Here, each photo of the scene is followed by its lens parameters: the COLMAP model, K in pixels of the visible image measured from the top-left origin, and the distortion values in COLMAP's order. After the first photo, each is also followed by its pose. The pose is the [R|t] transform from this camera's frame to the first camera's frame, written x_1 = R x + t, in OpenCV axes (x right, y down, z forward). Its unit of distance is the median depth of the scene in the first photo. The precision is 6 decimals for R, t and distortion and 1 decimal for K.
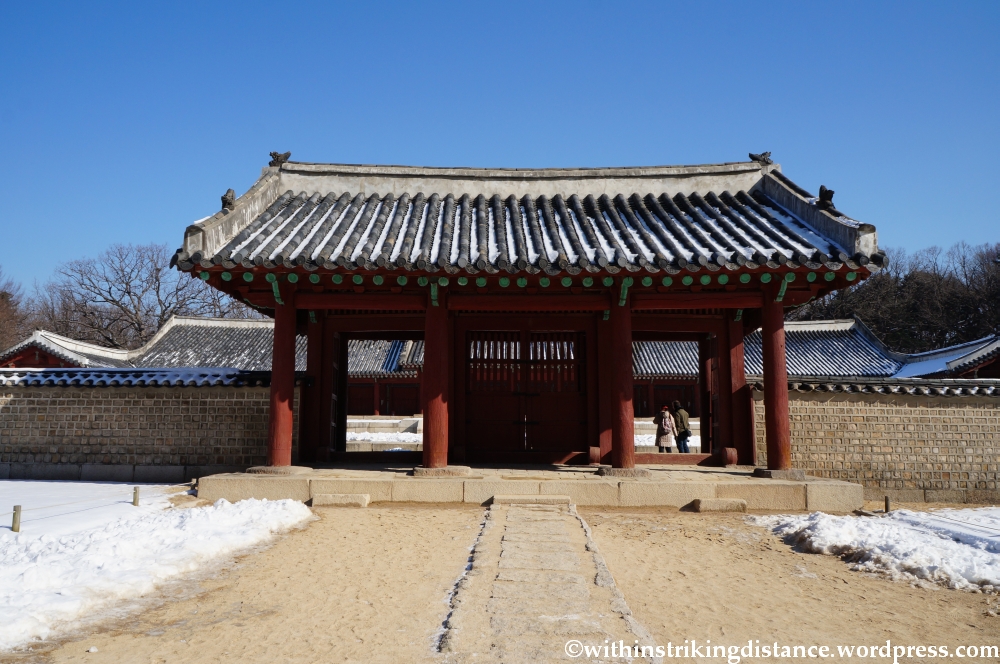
lens RADIAL K [[776.6, 0, 500.2], [0, 776.6, 331.8], [0, 0, 1]] dist [-0.044748, 0.000745]
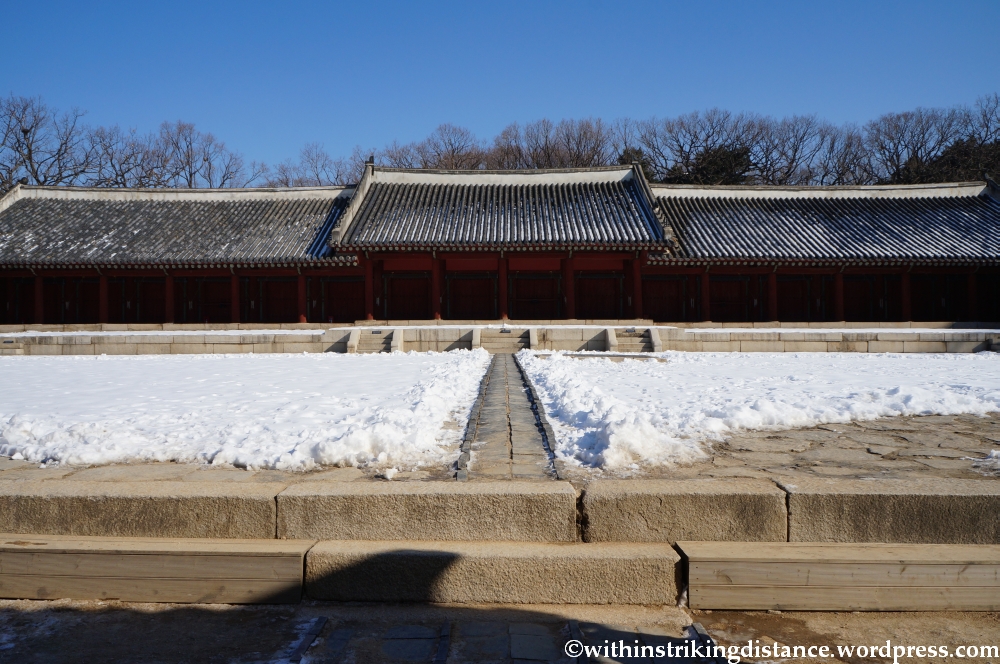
lens RADIAL K [[776.6, 0, 499.8], [0, 776.6, 332.5], [0, 0, 1]] dist [-0.044748, 0.000745]
pose [[0.999918, -0.010209, 0.007791, 0.007817], [0.009121, 0.991632, 0.128776, 0.028264], [-0.009041, -0.128694, 0.991643, 0.302999]]
